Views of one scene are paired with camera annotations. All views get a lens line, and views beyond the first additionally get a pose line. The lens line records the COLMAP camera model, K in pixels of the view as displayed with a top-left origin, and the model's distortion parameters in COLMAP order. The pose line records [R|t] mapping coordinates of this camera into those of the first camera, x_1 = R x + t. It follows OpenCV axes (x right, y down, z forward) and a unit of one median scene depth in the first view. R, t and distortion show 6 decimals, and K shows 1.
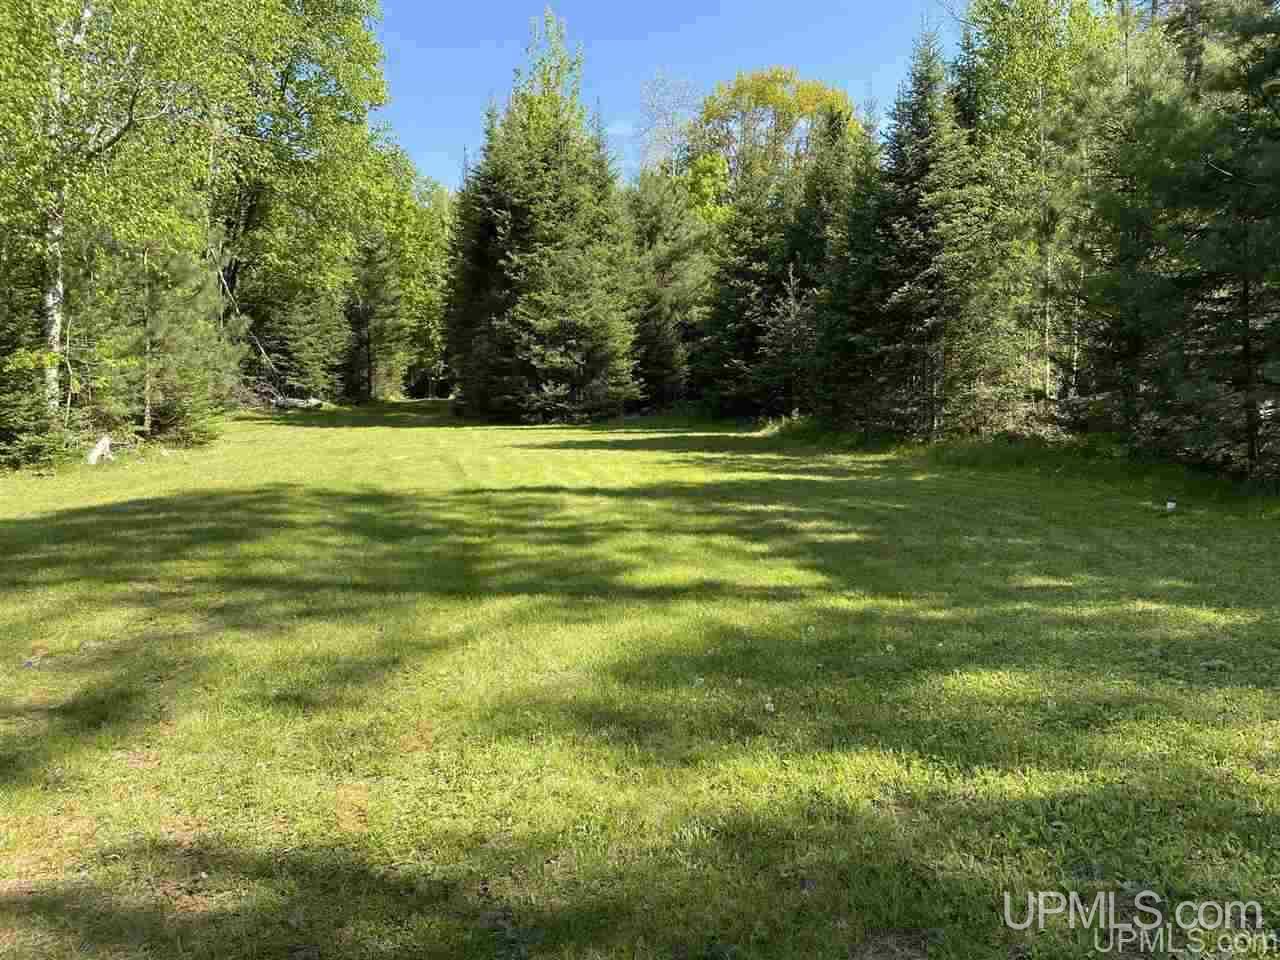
lens RADIAL K [[937.0, 0, 639.2], [0, 937.0, 472.8], [0, 0, 1]] dist [0.038103, -0.034760]
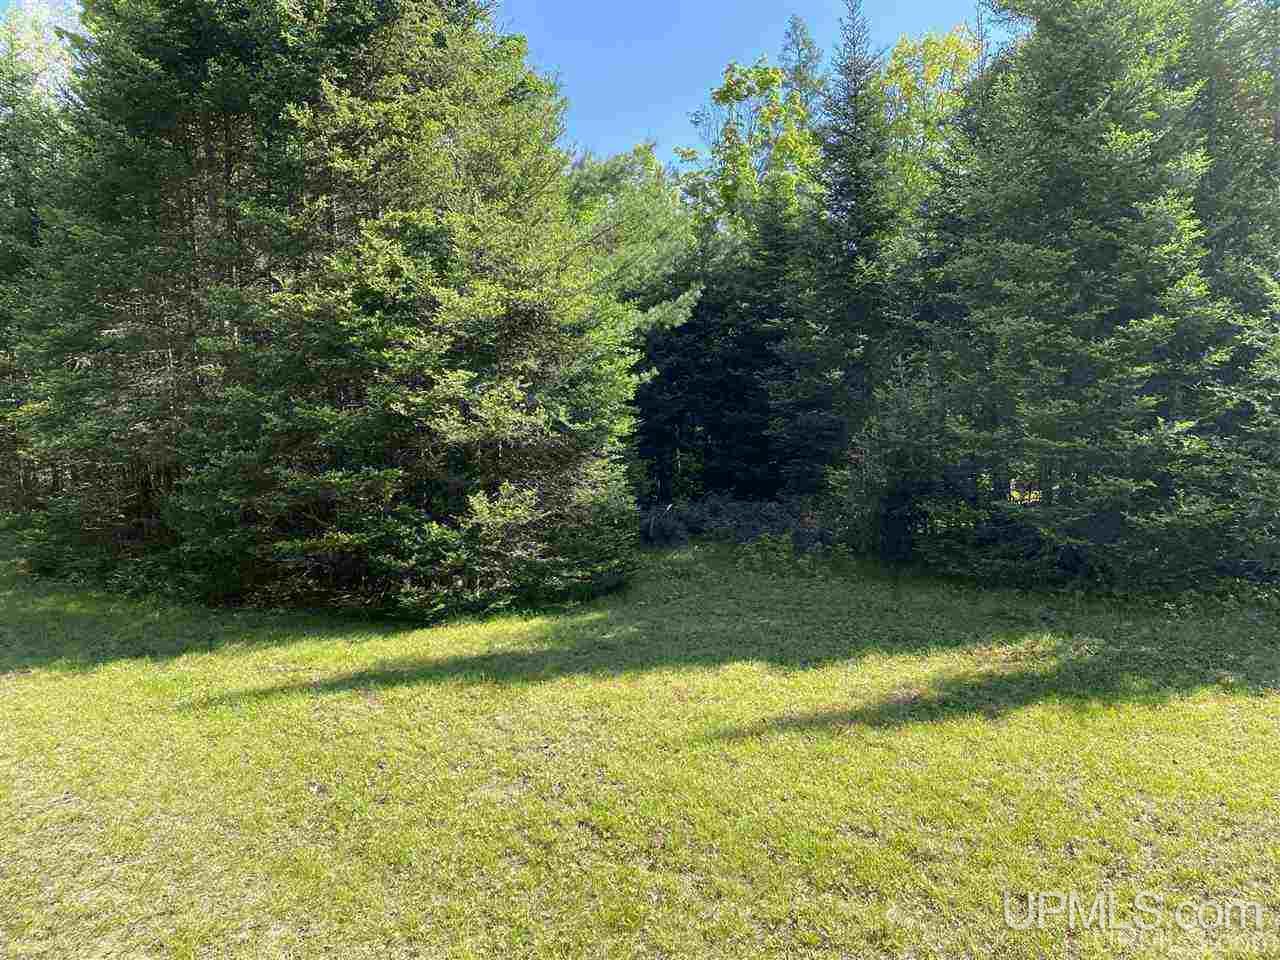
lens RADIAL K [[937.0, 0, 639.2], [0, 937.0, 472.8], [0, 0, 1]] dist [0.038103, -0.034760]
pose [[0.864966, -0.019362, 0.501457, -0.160130], [0.053450, 0.997126, -0.053696, -0.060588], [-0.498976, 0.073248, 0.863515, 0.520141]]
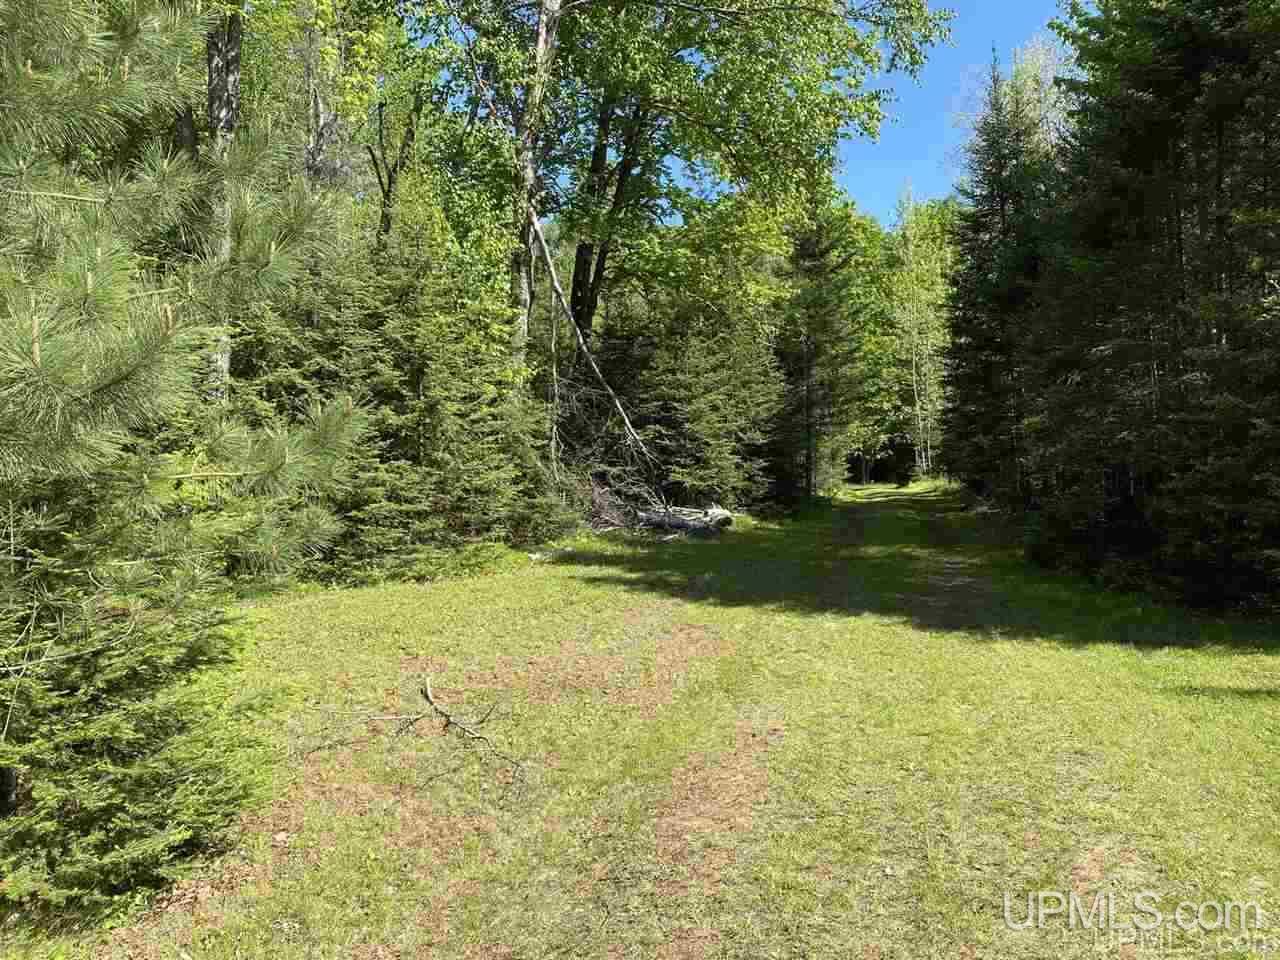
lens RADIAL K [[937.0, 0, 639.2], [0, 937.0, 472.8], [0, 0, 1]] dist [0.038103, -0.034760]
pose [[0.909803, 0.000344, -0.415040, -0.164061], [-0.033835, 0.996733, -0.073343, -0.057514], [0.413659, 0.080770, 0.906842, 0.494315]]
